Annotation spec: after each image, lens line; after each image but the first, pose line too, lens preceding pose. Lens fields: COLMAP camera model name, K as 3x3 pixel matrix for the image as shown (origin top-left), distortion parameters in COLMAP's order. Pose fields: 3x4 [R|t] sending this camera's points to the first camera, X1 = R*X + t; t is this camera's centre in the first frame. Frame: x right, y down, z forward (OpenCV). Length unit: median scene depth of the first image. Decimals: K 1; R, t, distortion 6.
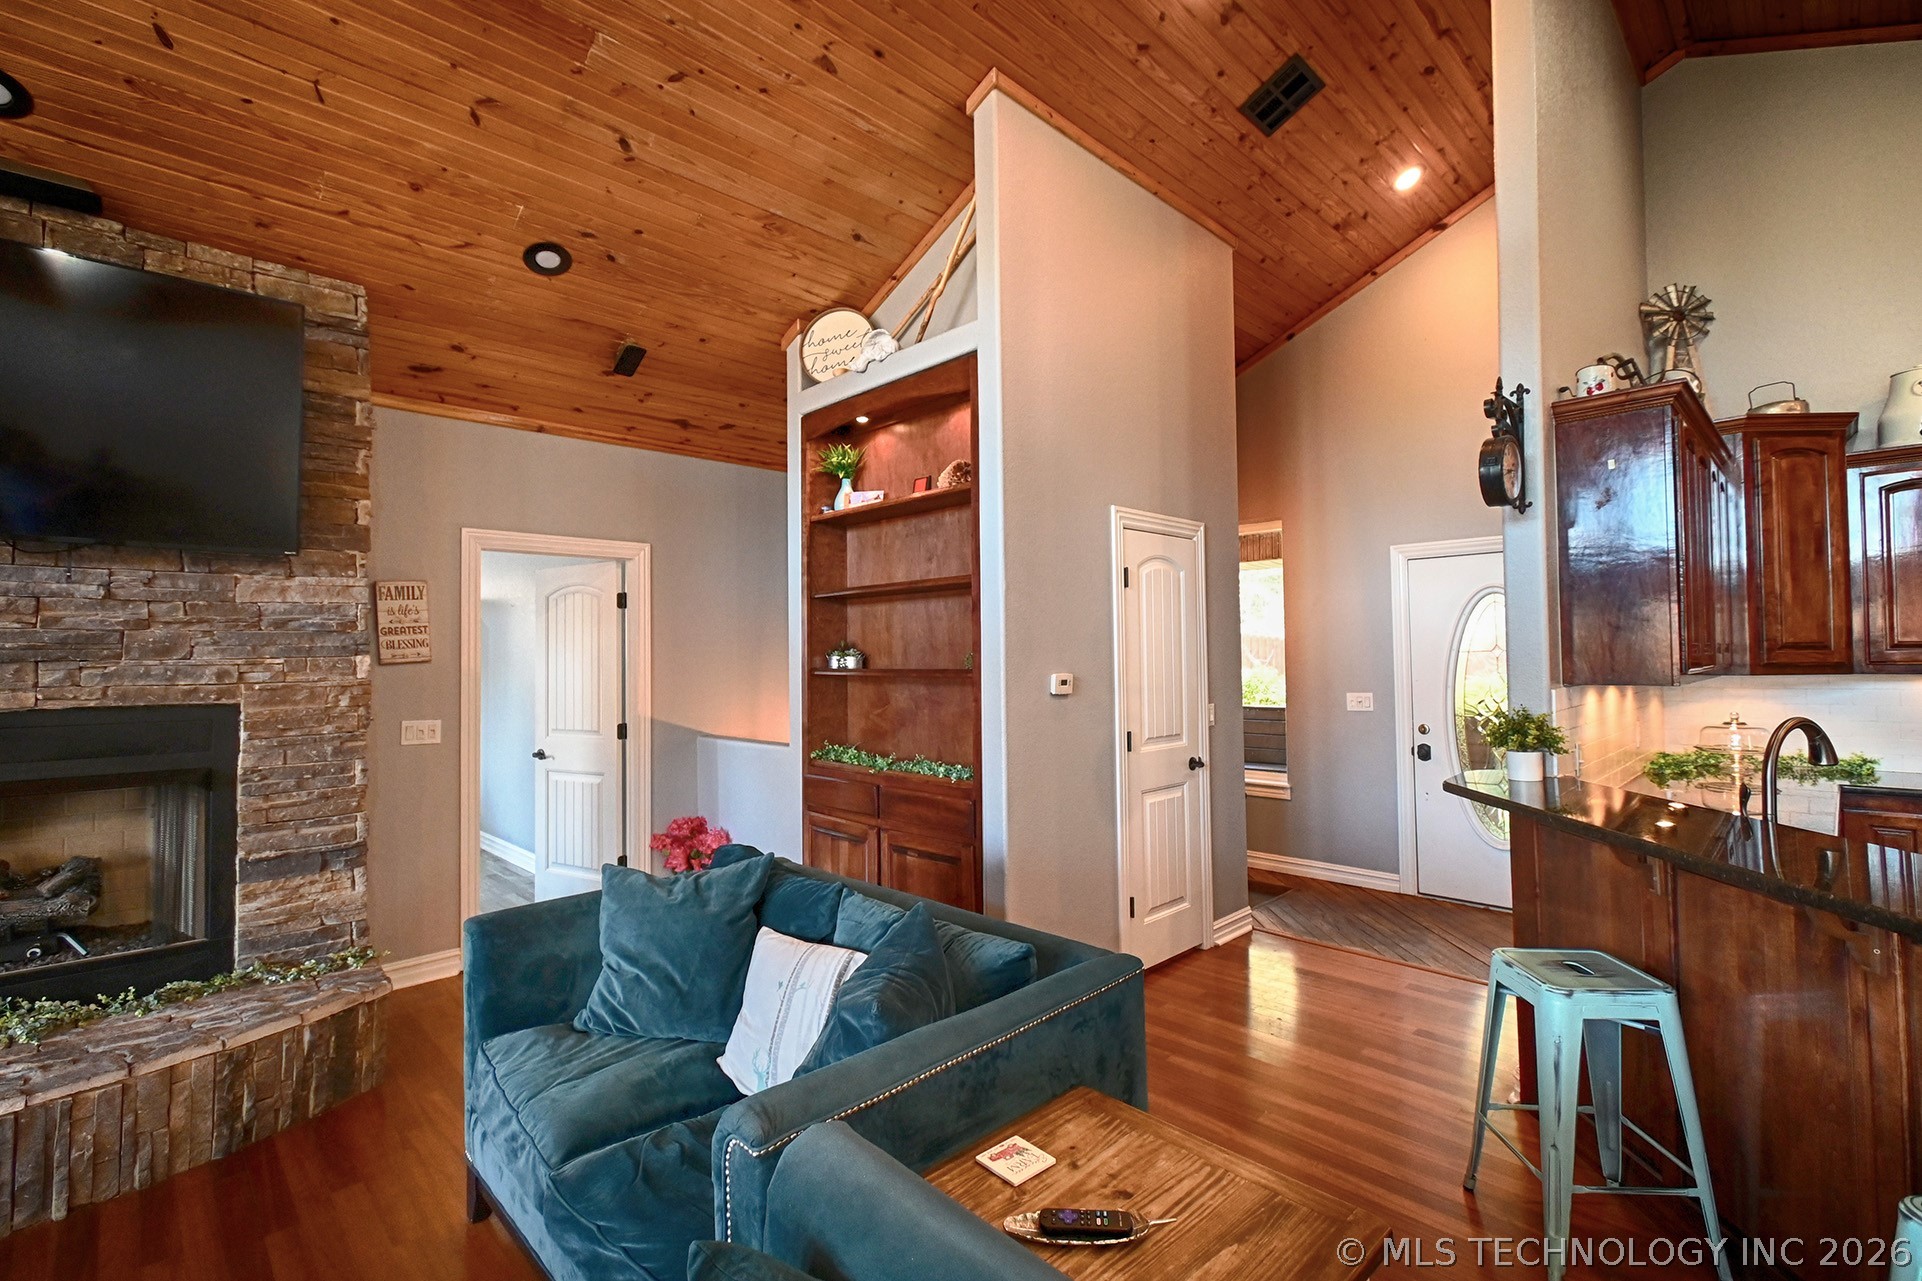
lens RADIAL K [[852.5, 0, 969.5], [0, 852.5, 635.5], [0, 0, 1]] dist [0.012675, -0.005492]
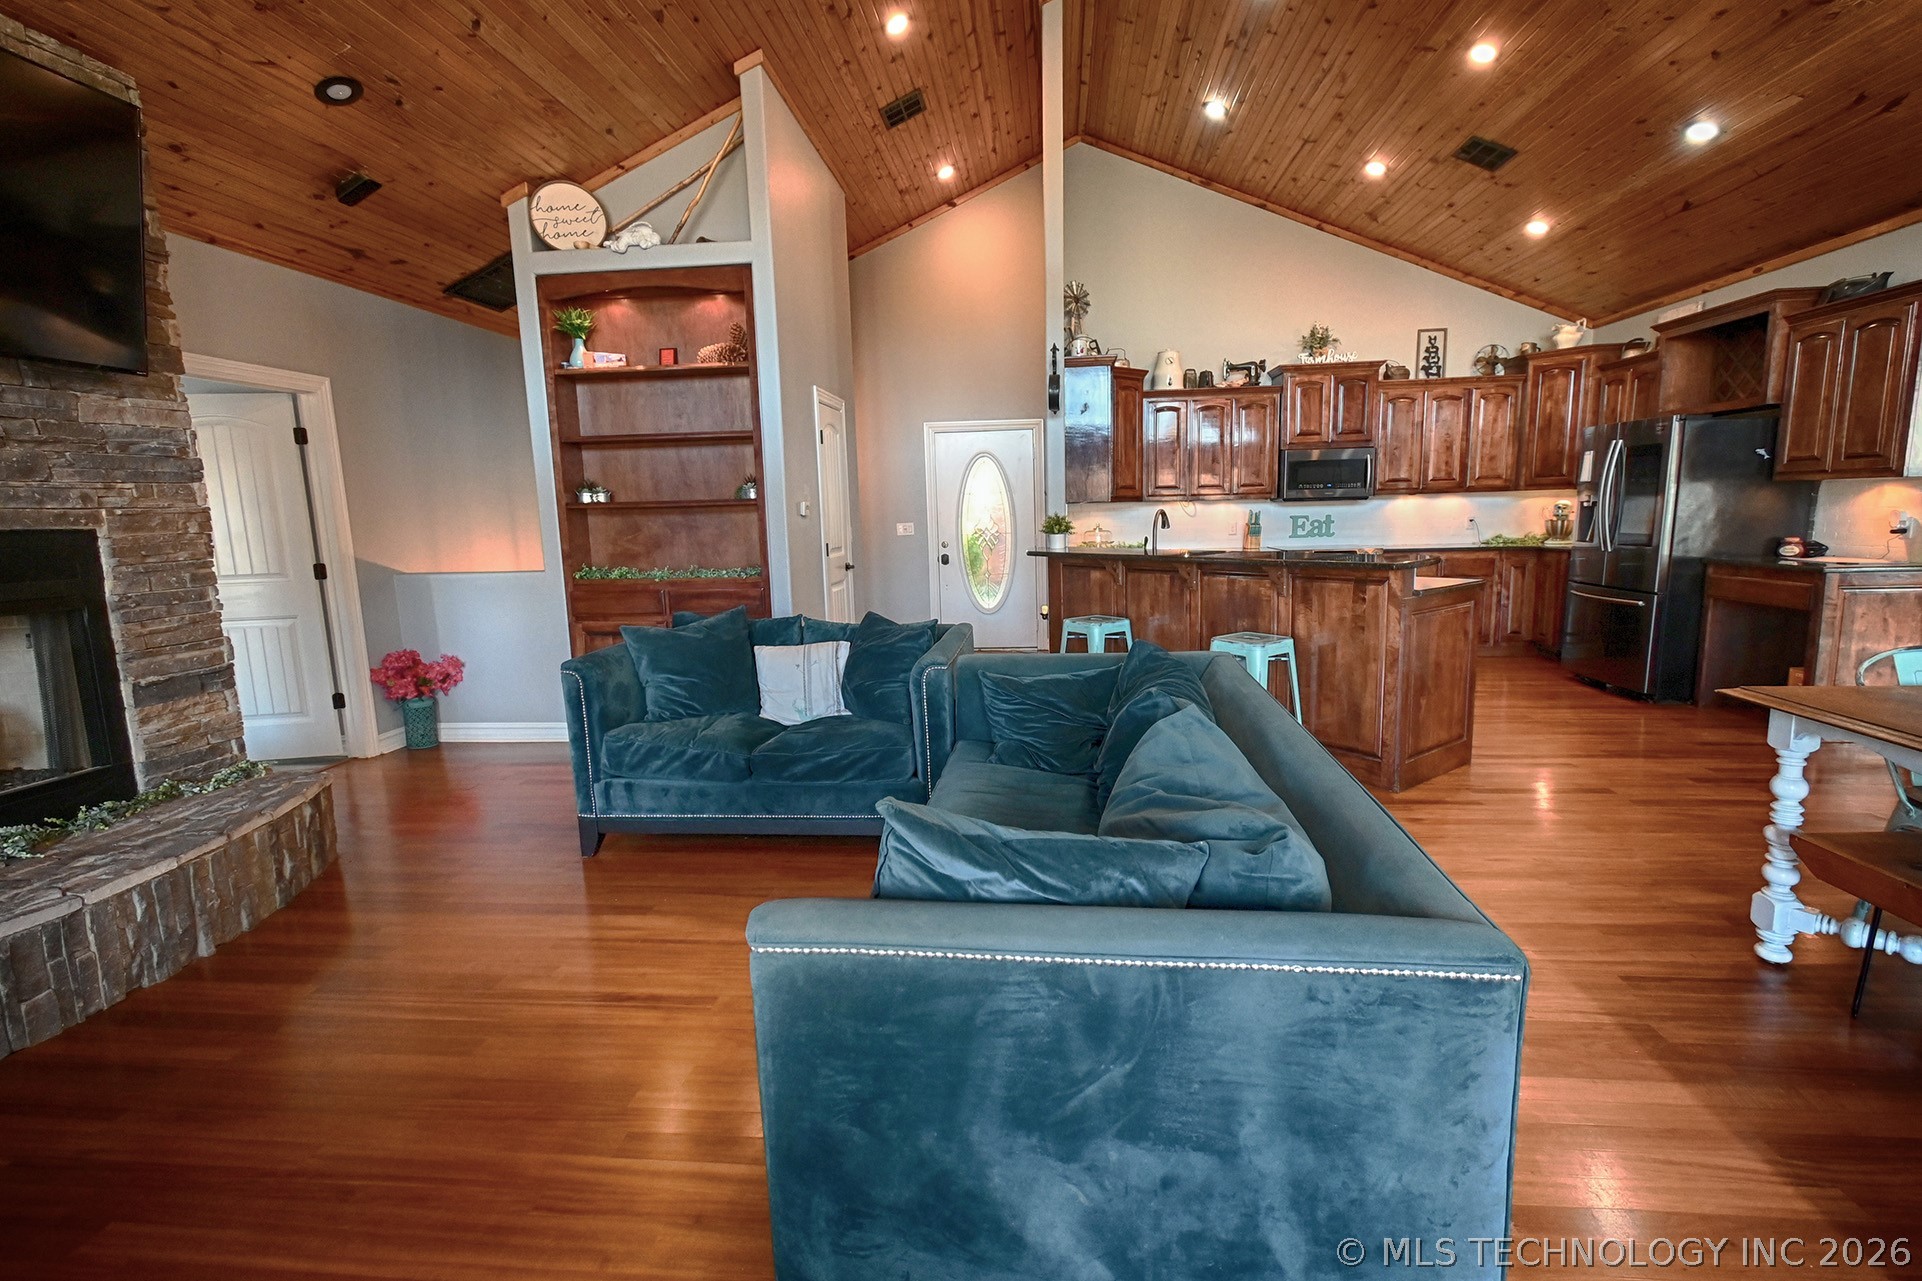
lens RADIAL K [[852.5, 0, 969.5], [0, 852.5, 635.5], [0, 0, 1]] dist [0.012675, -0.005492]
pose [[0.768255, -0.101267, 0.632083, -0.589395], [-0.000086, 0.987392, 0.158296, 0.036131], [-0.640144, -0.121666, 0.758560, -0.313938]]
